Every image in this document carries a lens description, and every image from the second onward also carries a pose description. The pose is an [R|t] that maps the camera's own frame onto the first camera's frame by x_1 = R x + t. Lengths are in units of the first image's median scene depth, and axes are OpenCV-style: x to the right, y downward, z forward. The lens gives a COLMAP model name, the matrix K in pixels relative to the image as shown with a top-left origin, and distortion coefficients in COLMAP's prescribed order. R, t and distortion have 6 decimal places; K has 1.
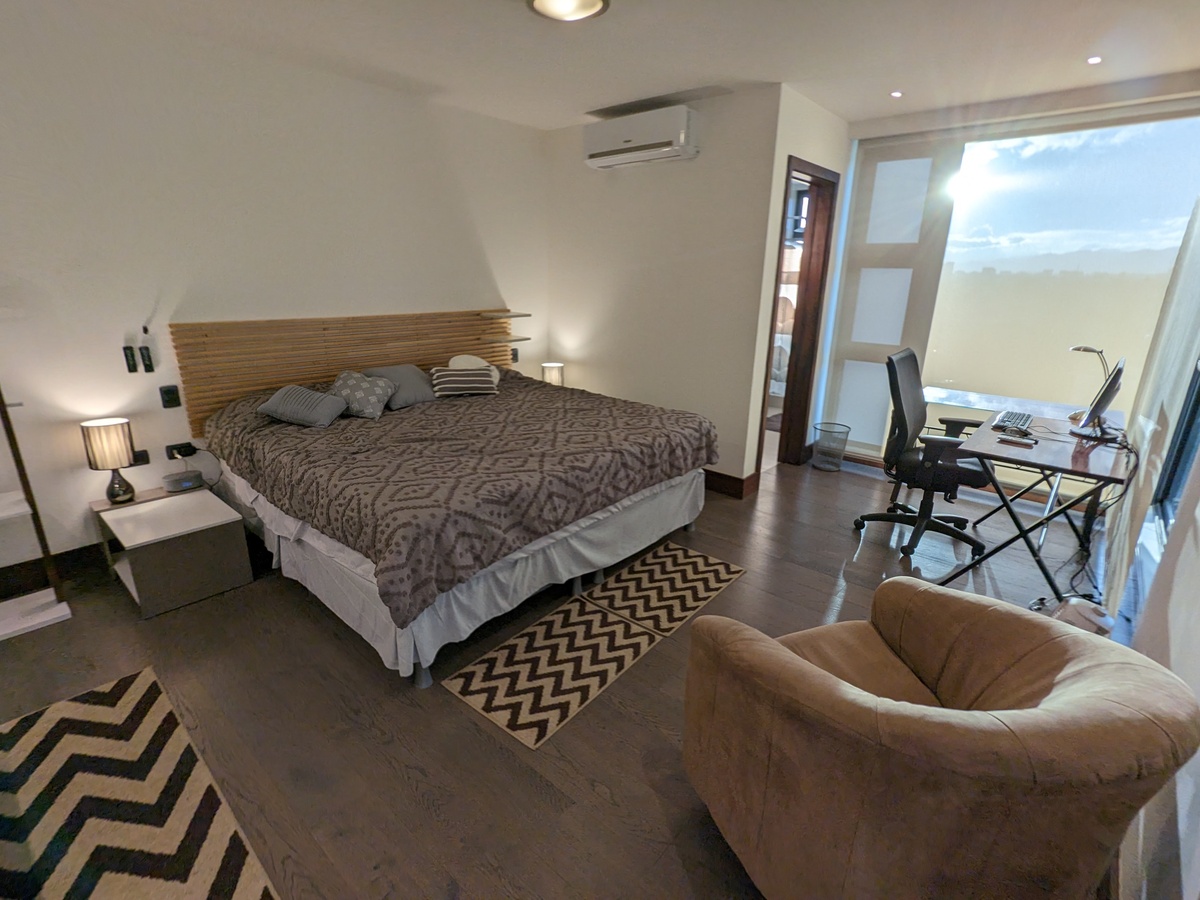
lens RADIAL K [[569.8, 0, 597.0], [0, 569.8, 451.8], [0, 0, 1]] dist [0.000483, 0.001039]
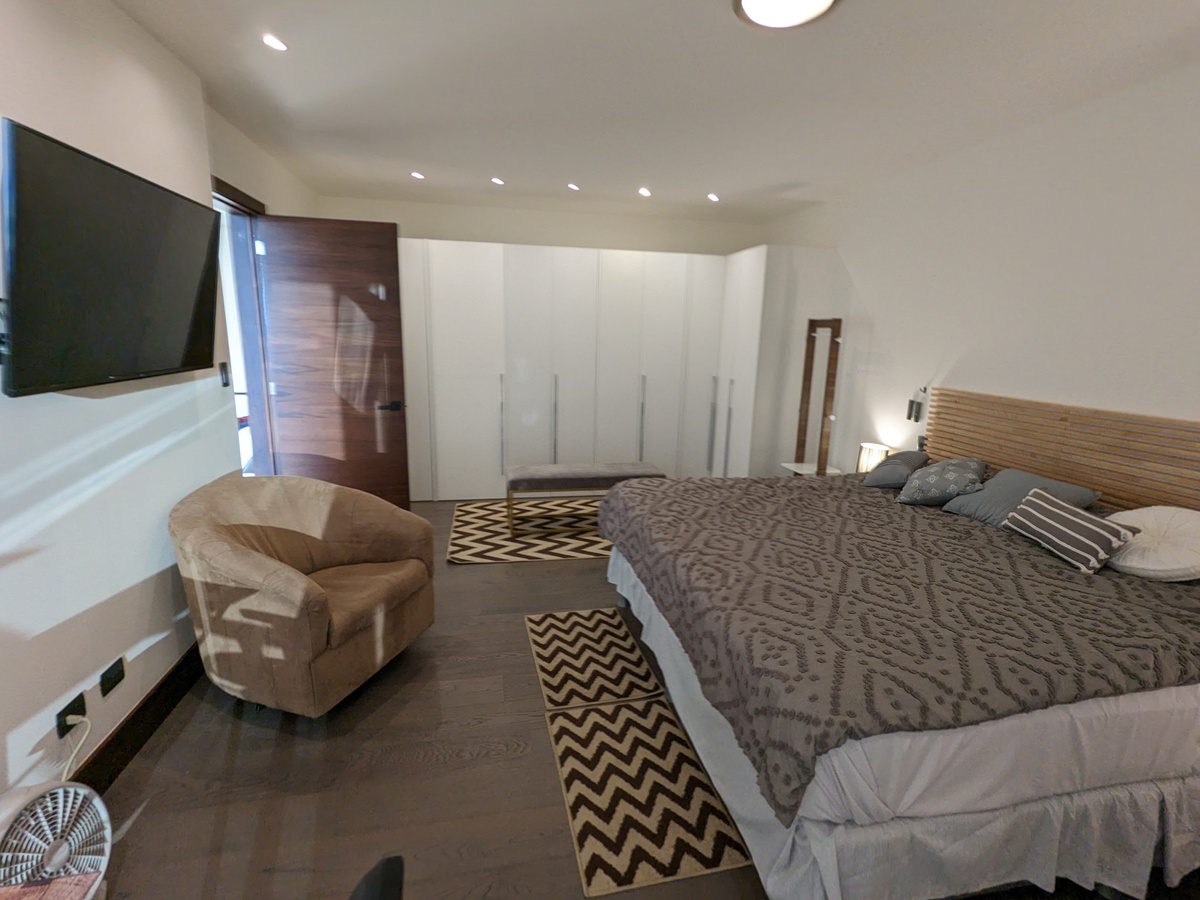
lens RADIAL K [[569.8, 0, 597.0], [0, 569.8, 451.8], [0, 0, 1]] dist [0.000483, 0.001039]
pose [[-0.606059, 0.128852, -0.784914, 0.667968], [-0.279224, 0.889529, 0.361624, -0.362336], [0.744800, 0.438332, -0.503128, 1.215745]]
